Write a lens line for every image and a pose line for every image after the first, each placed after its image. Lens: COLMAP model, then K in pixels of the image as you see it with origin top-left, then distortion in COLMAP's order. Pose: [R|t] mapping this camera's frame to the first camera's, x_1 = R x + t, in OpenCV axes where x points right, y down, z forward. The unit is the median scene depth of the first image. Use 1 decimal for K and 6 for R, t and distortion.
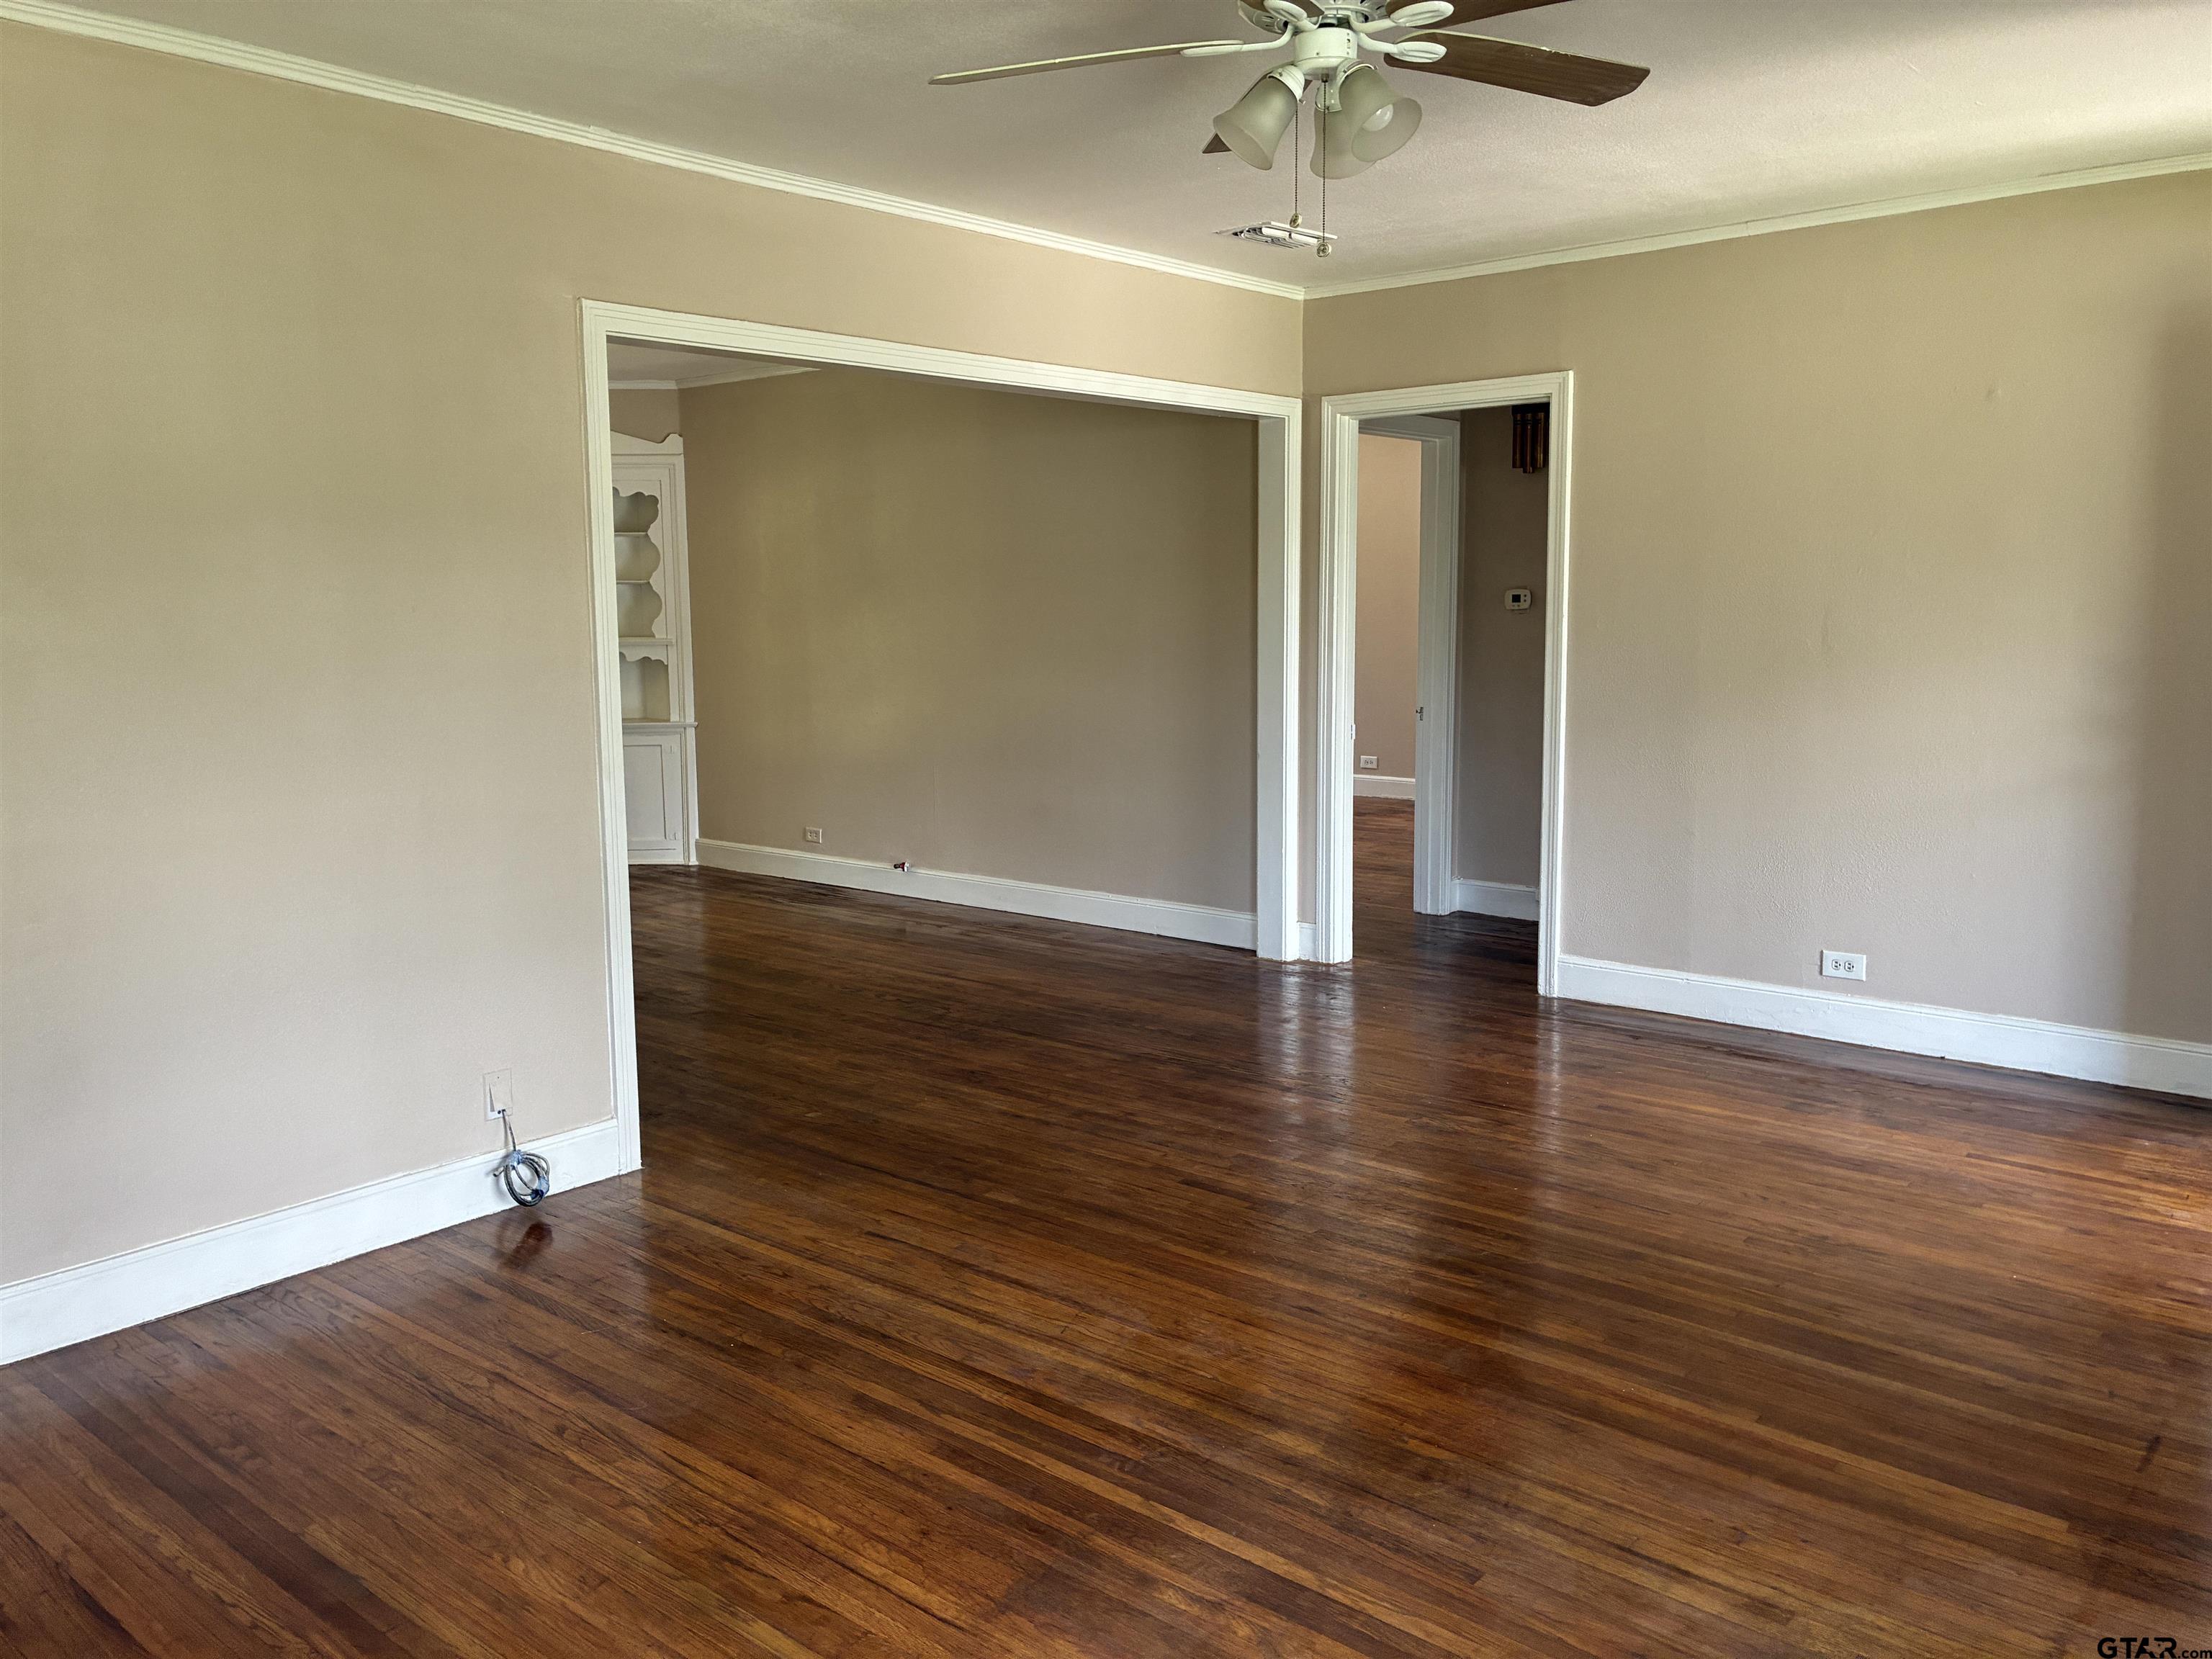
lens RADIAL K [[1673.6, 0, 1037.6], [0, 1673.6, 866.7], [0, 0, 1]] dist [0.041636, -0.058570]
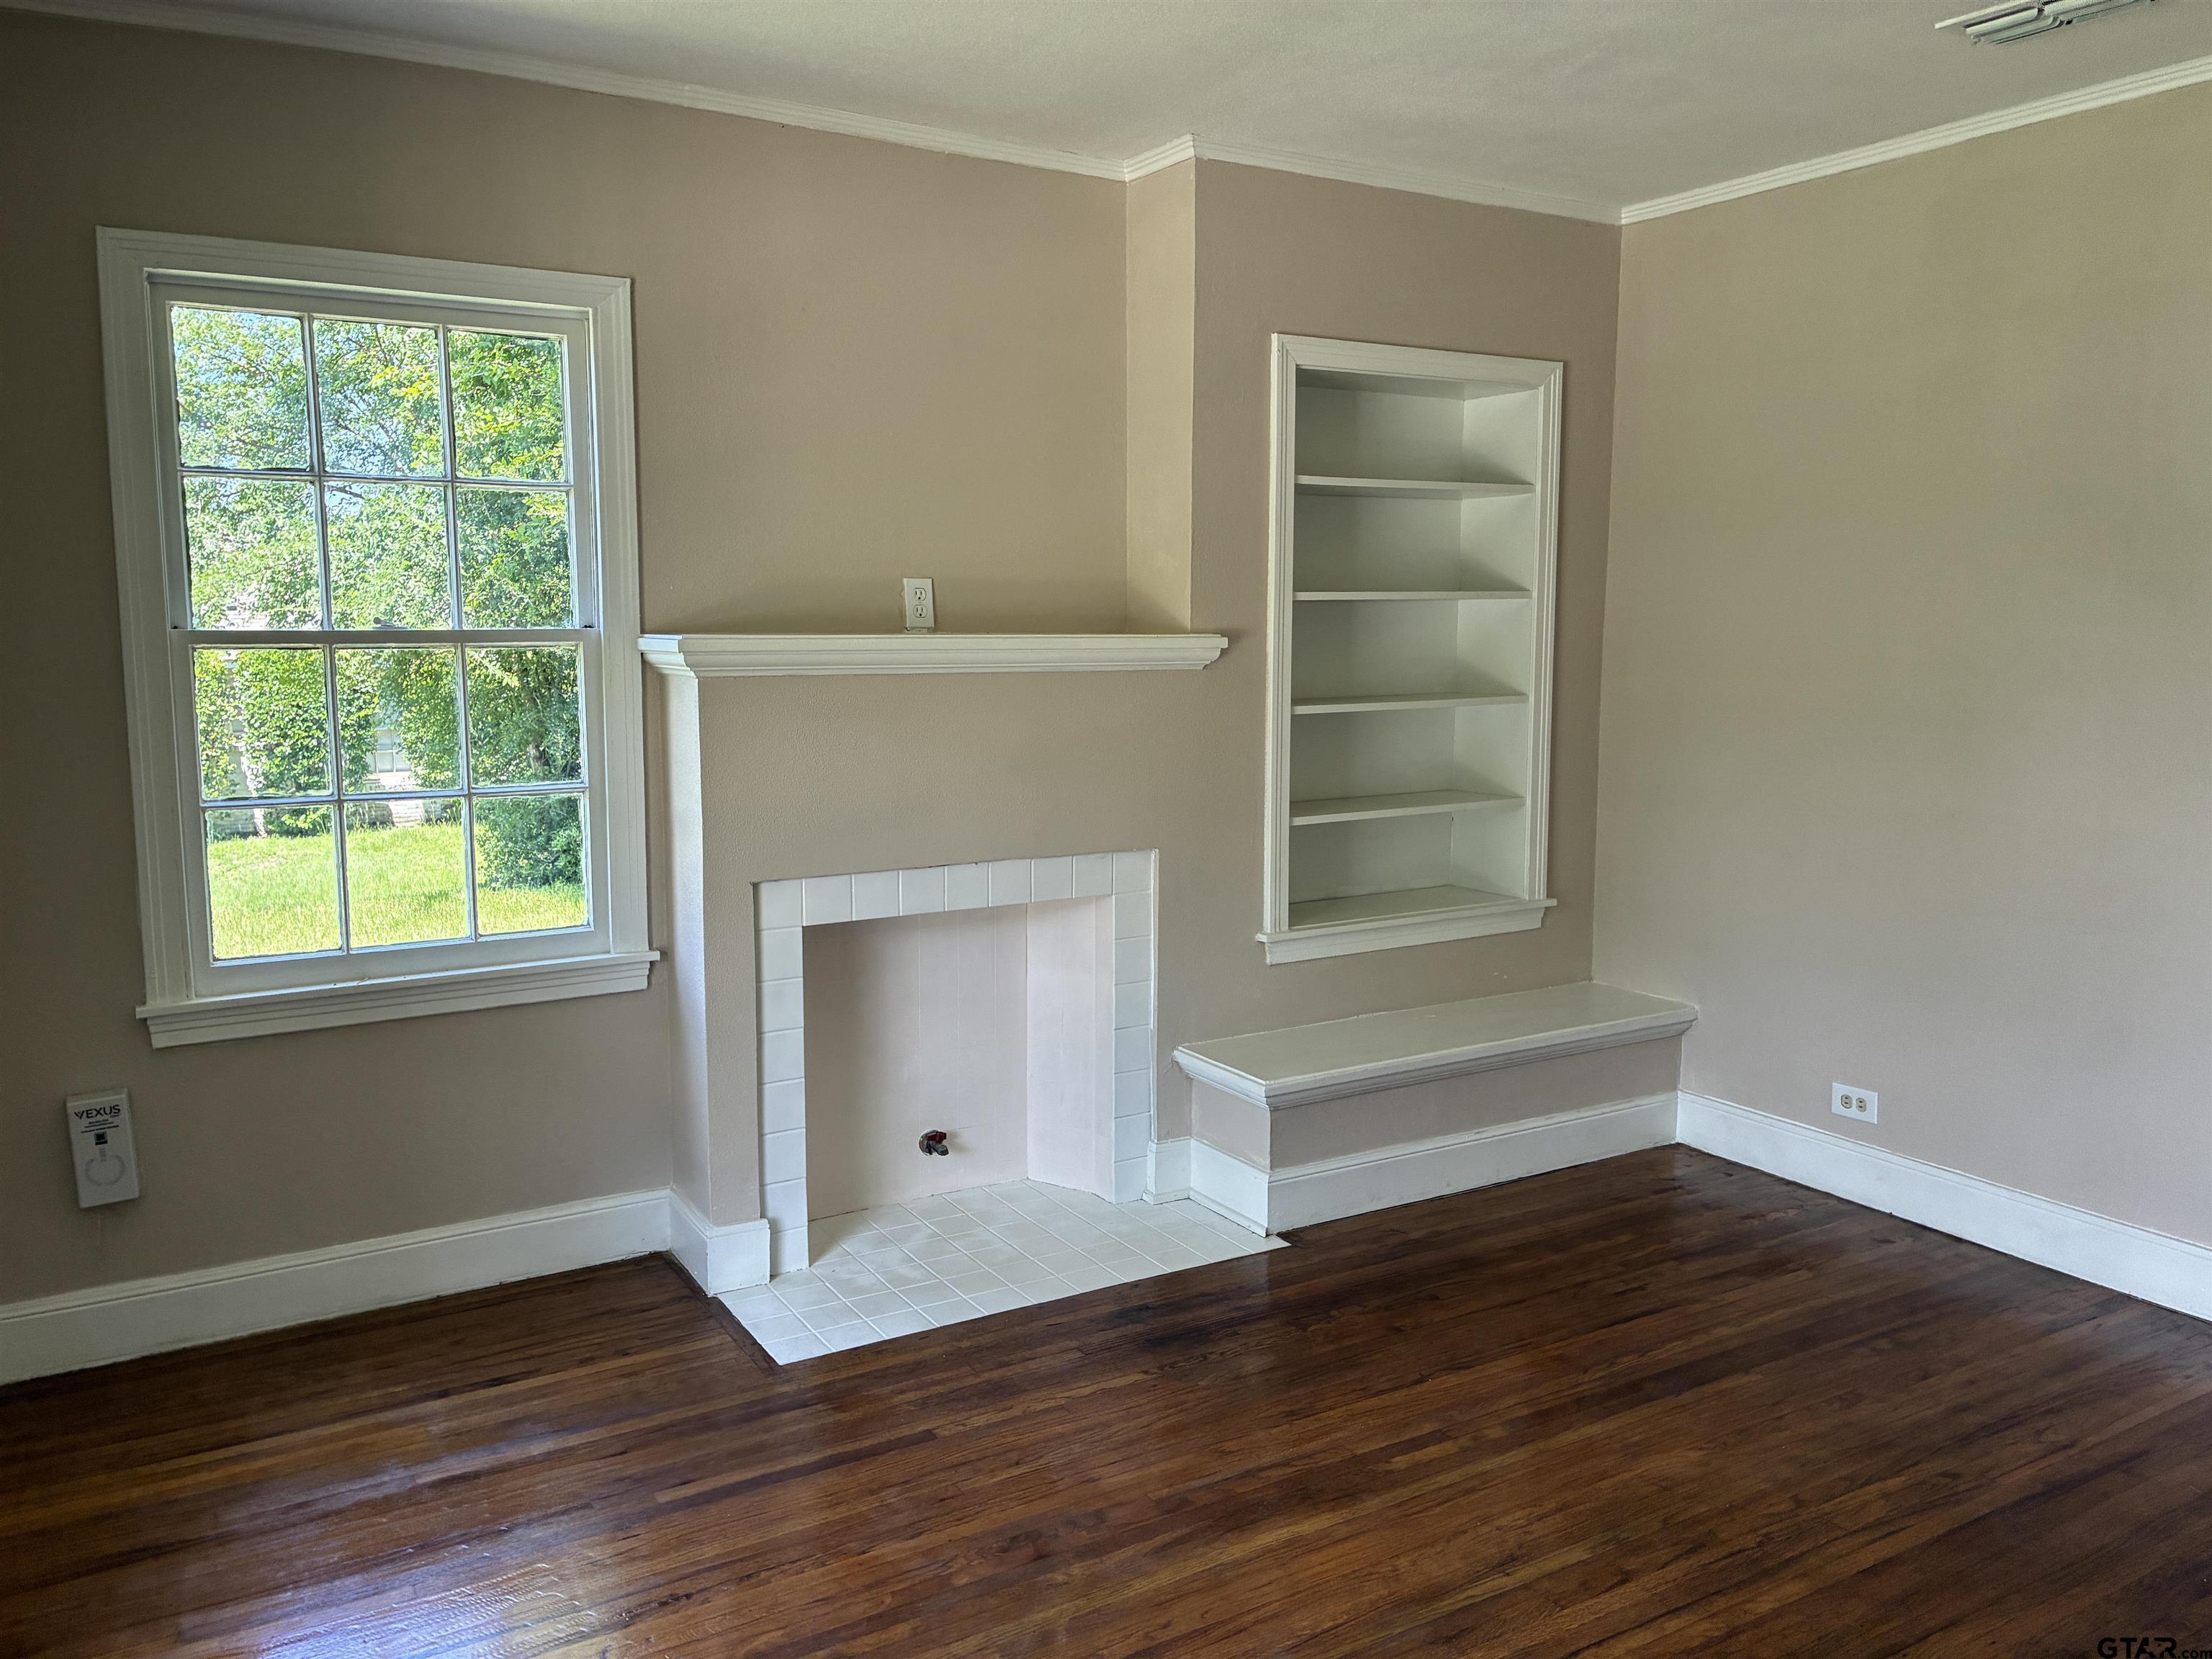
lens RADIAL K [[1673.6, 0, 1112.3], [0, 1673.6, 827.3], [0, 0, 1]] dist [0.041636, -0.058570]
pose [[-0.309273, 0.130123, -0.942029, 0.744747], [-0.152273, 0.971036, 0.184122, -0.130877], [0.938703, 0.200390, -0.280501, 0.777451]]
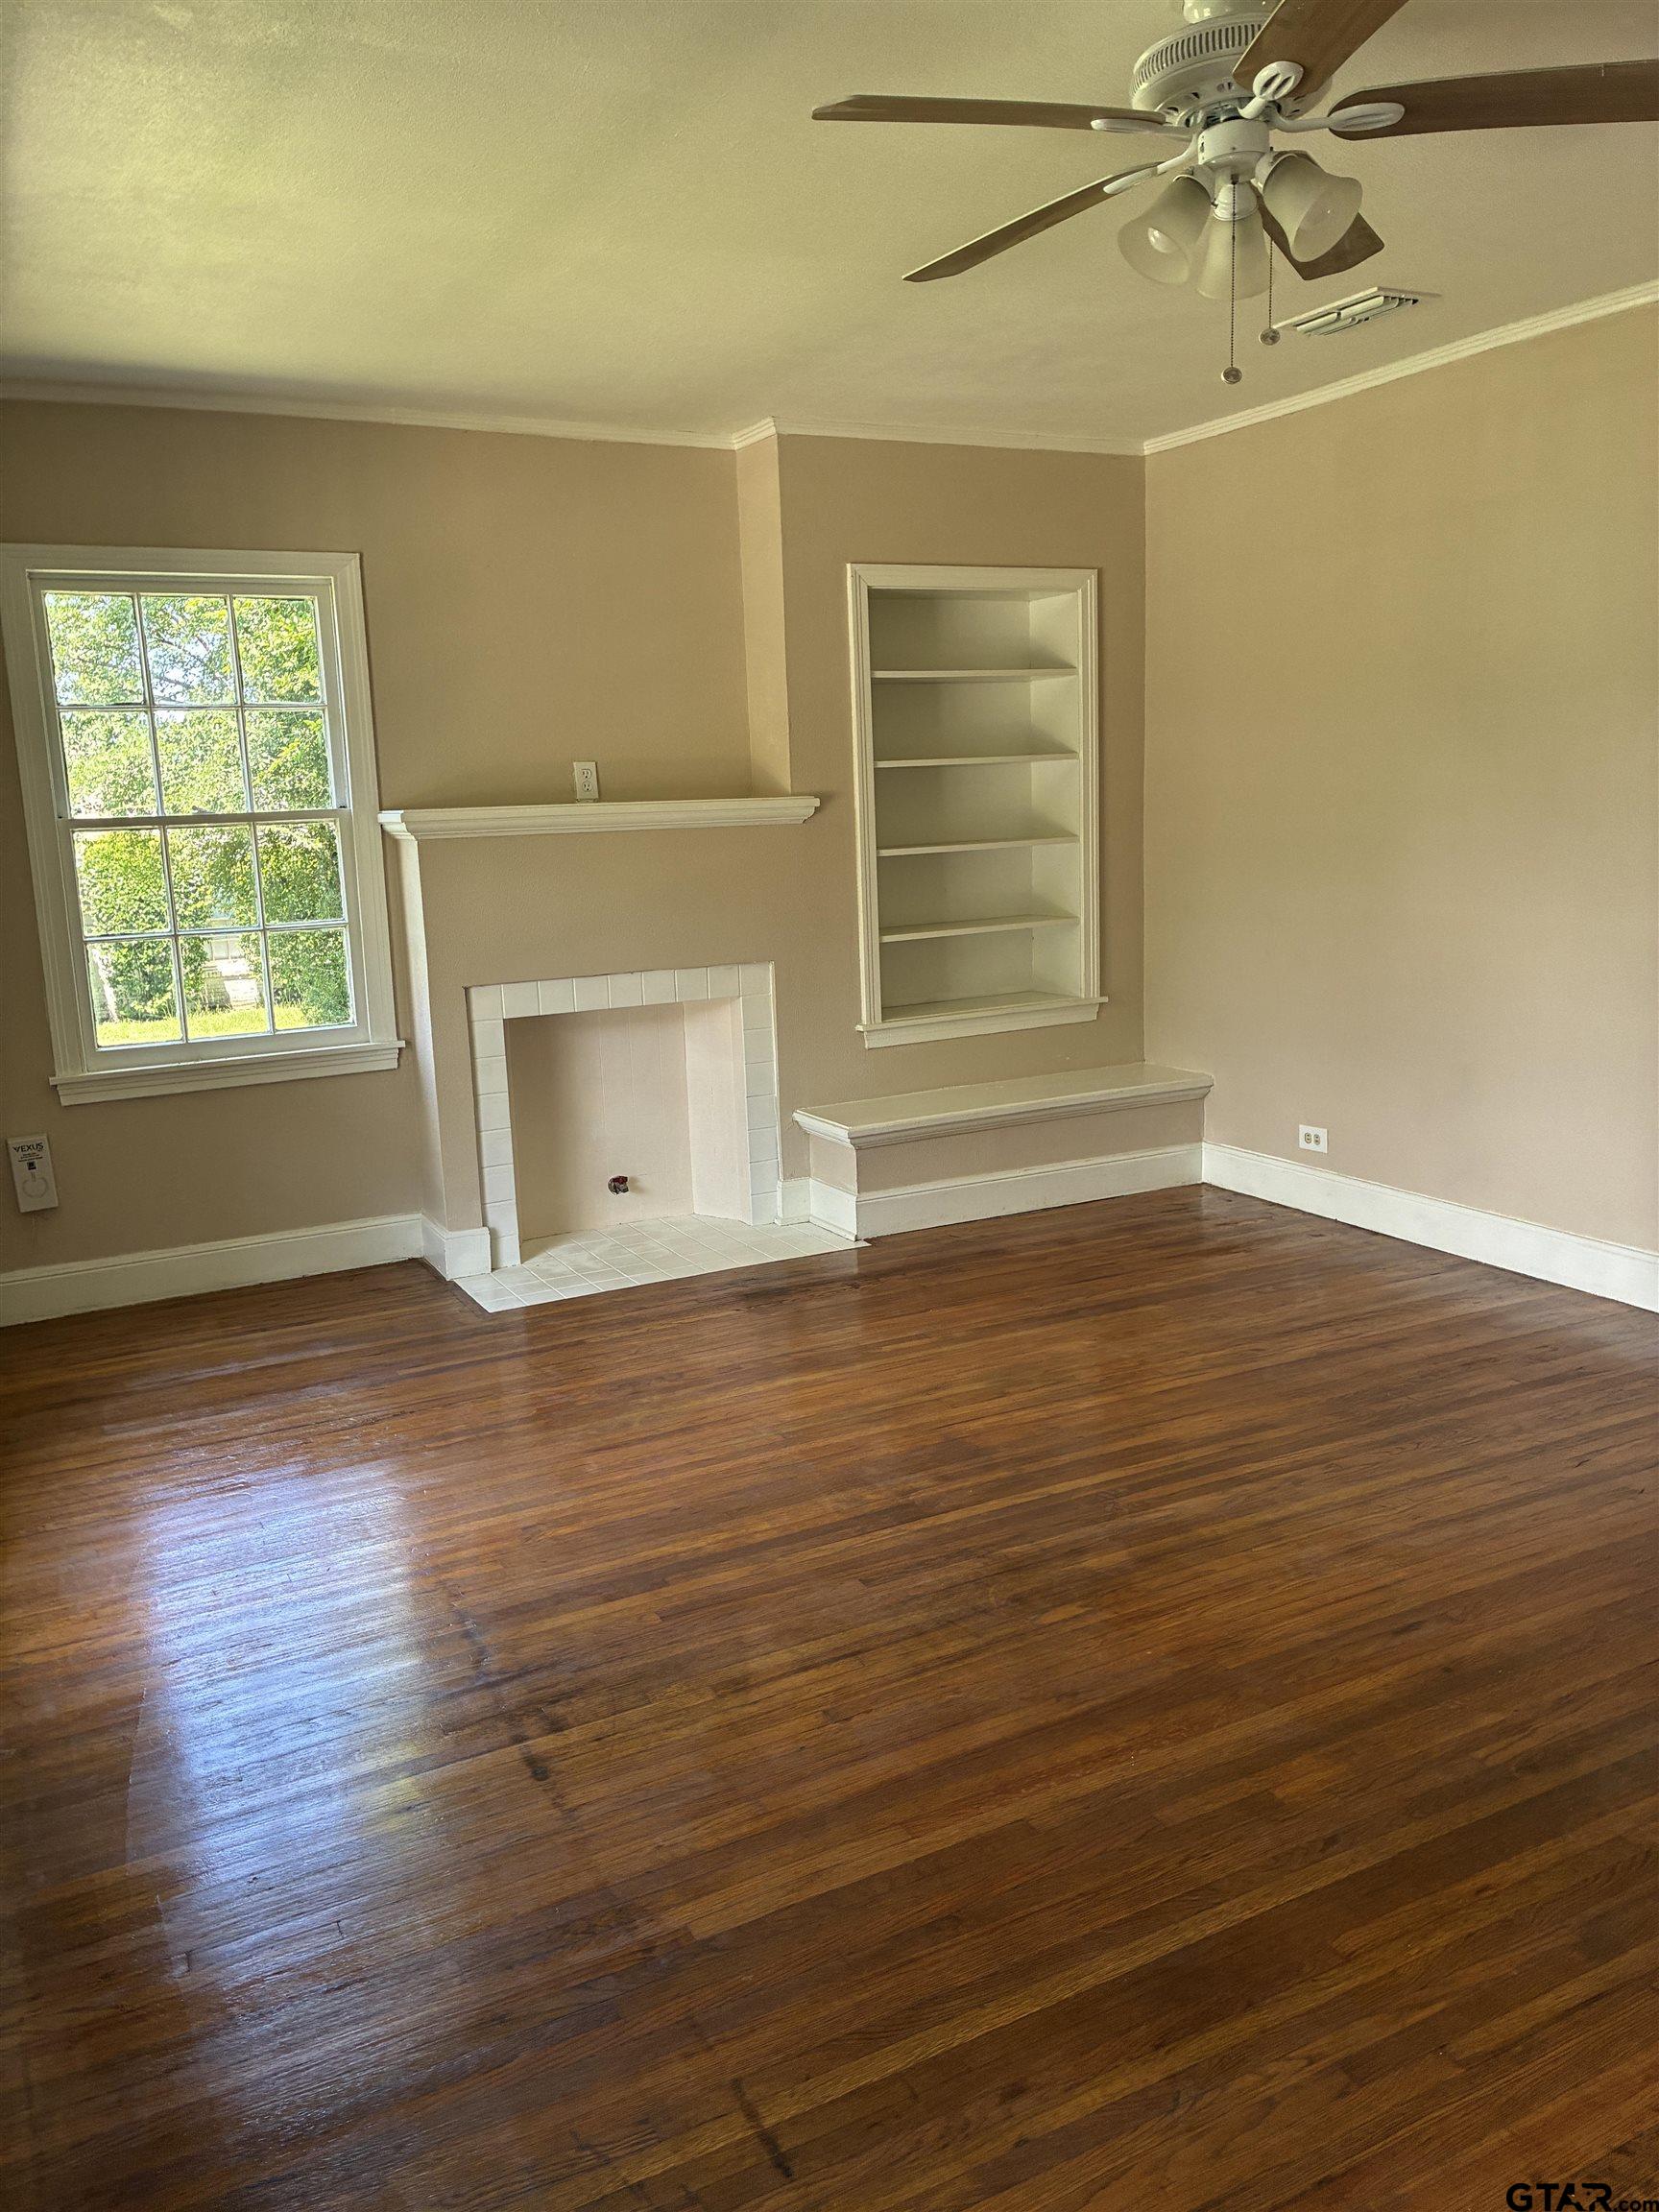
lens RADIAL K [[1673.6, 0, 825.2], [0, 1673.6, 1104.1], [0, 0, 1]] dist [0.041636, -0.058570]
pose [[-0.367341, 0.195085, -0.909397, 1.134448], [-0.111473, 0.961473, 0.251285, -0.184250], [0.923382, 0.193680, -0.331442, 1.135143]]
